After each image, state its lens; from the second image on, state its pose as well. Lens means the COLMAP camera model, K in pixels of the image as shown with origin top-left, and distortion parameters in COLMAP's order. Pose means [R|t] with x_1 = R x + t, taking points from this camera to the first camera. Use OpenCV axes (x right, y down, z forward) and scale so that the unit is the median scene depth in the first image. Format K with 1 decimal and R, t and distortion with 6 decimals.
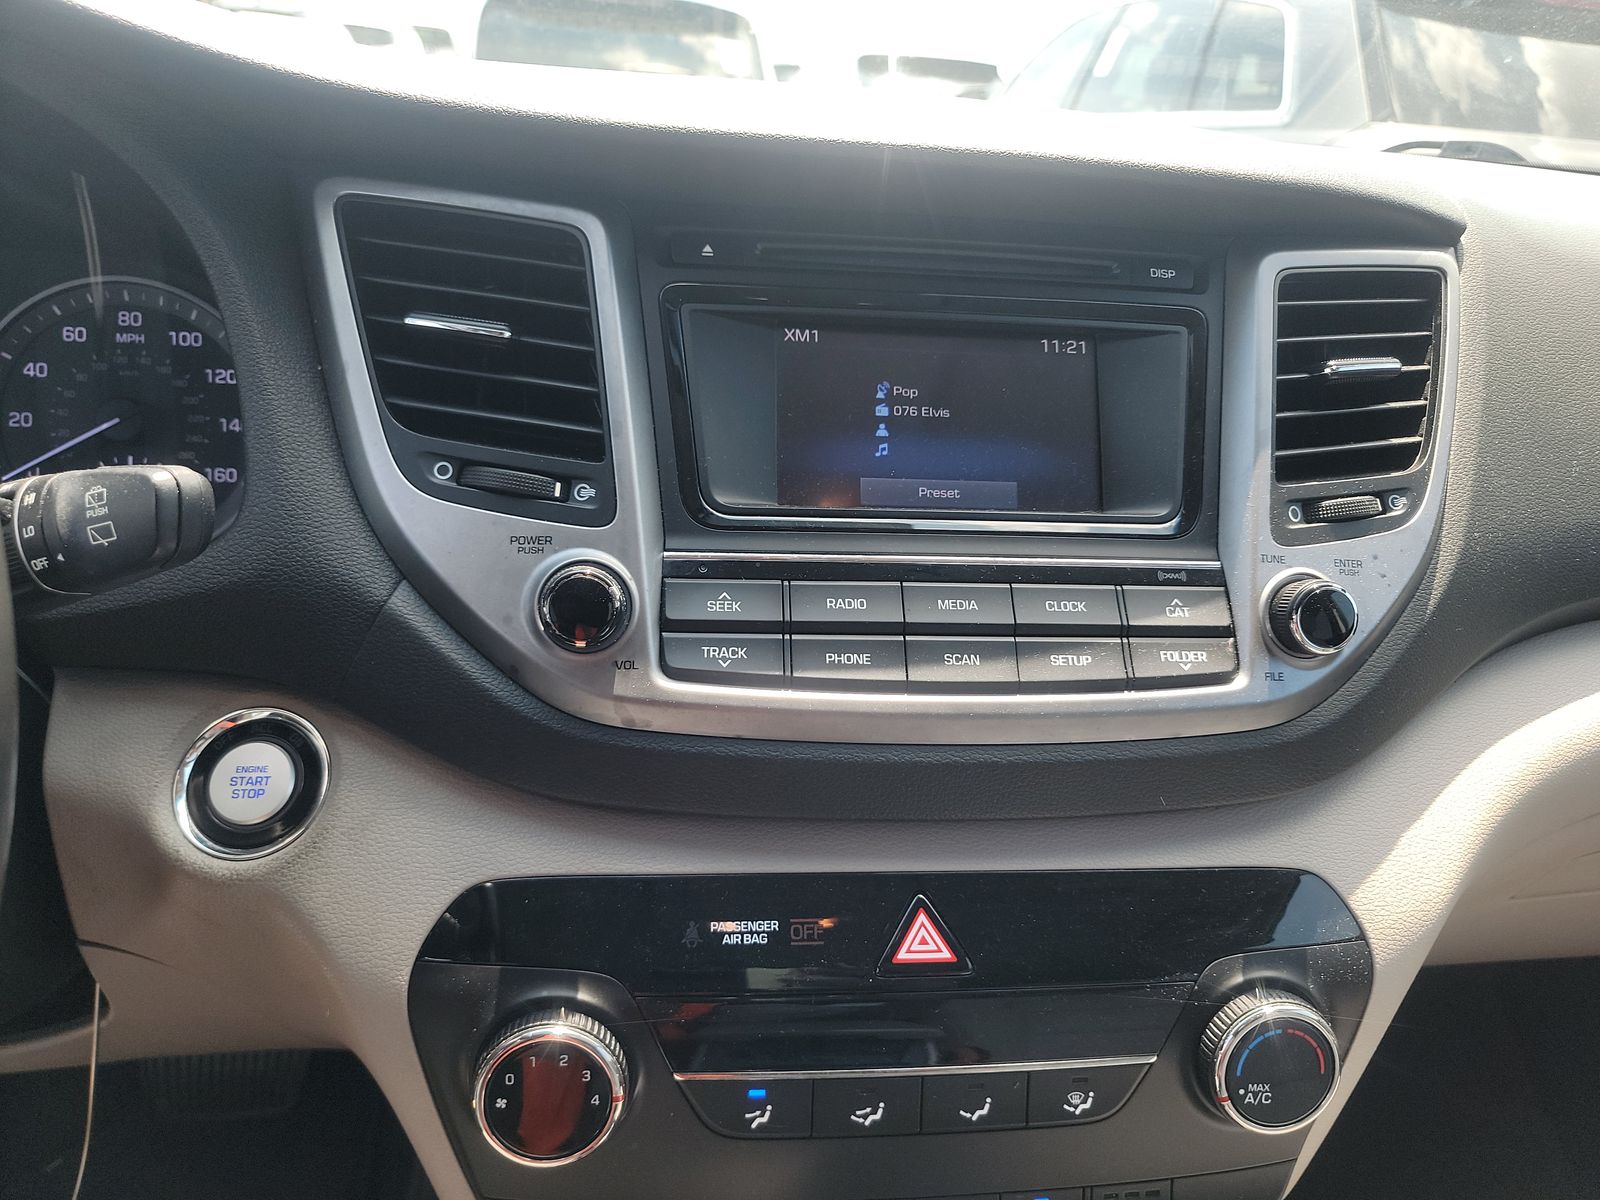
lens RADIAL K [[1117.3, 0, 802.8], [0, 1117.3, 603.6], [0, 0, 1]] dist [0.041817, -0.051541]
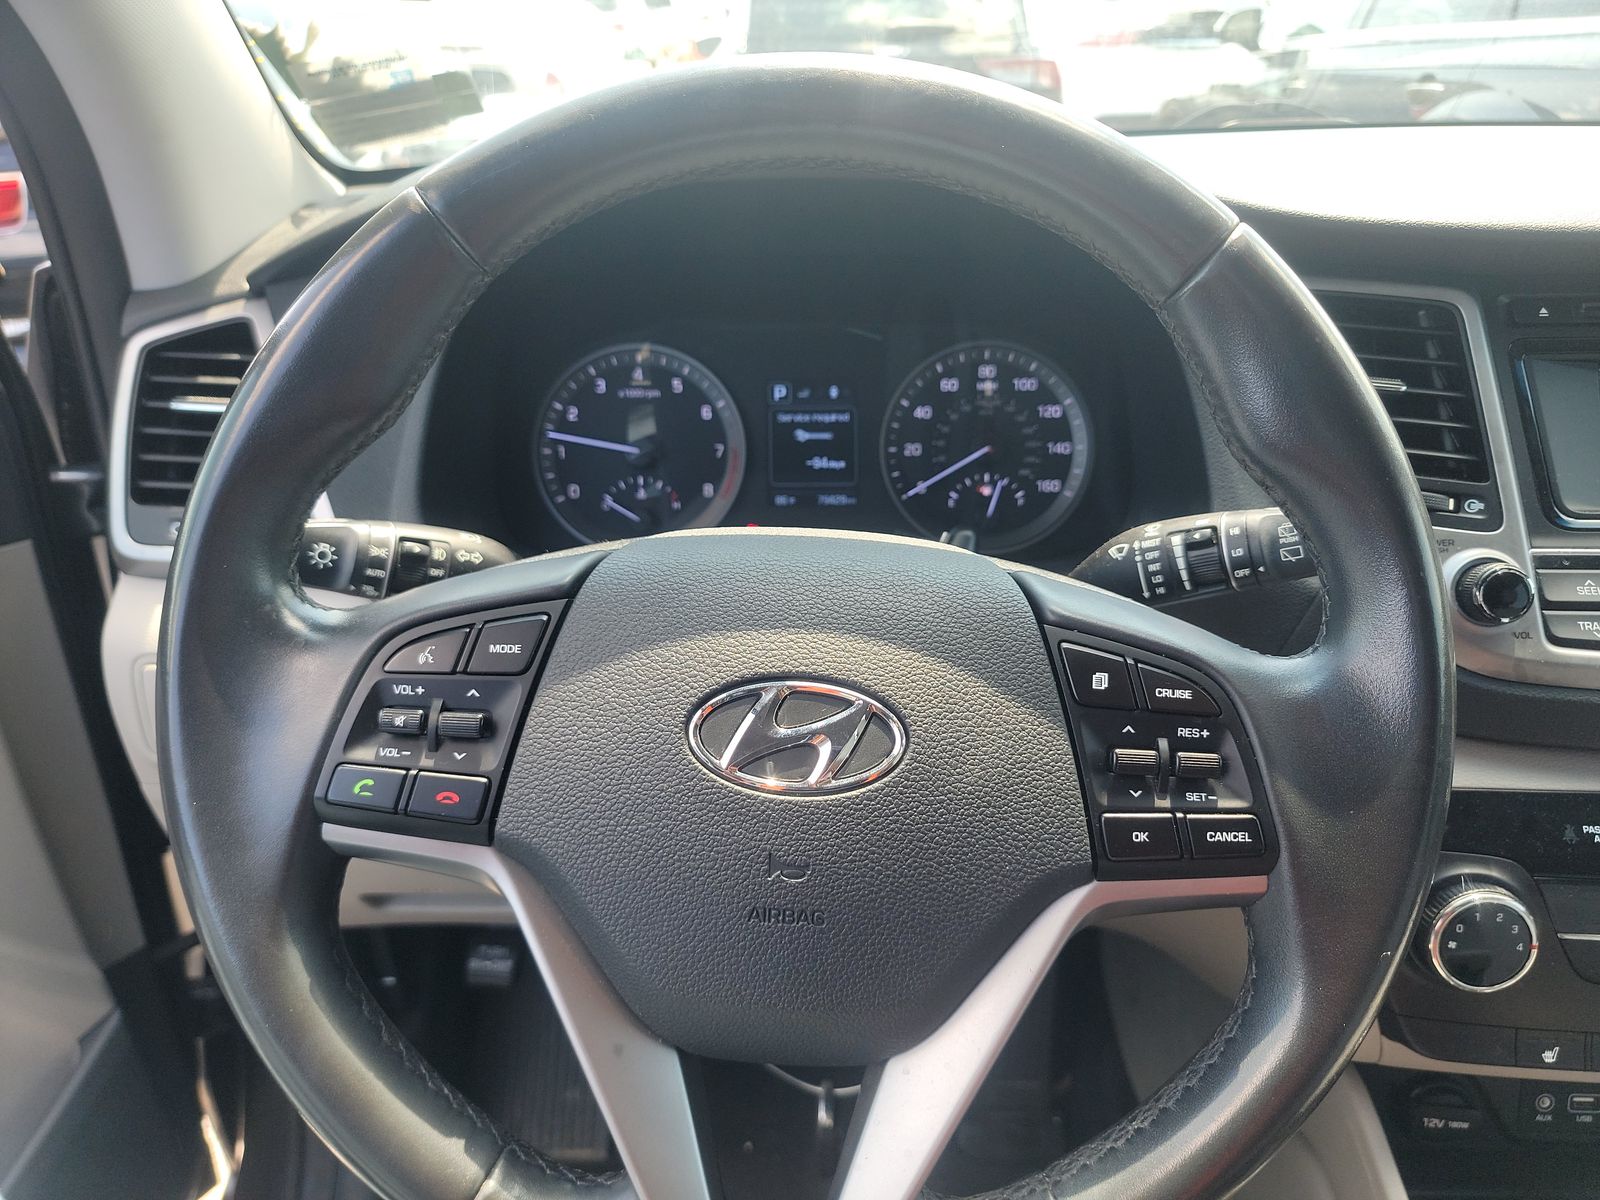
lens RADIAL K [[1117.3, 0, 802.9], [0, 1117.3, 597.4], [0, 0, 1]] dist [0.041817, -0.051541]
pose [[0.985037, -0.001616, -0.172335, -0.754476], [0.009037, 0.999065, 0.042289, -0.054385], [0.172106, -0.043213, 0.984130, -0.469396]]
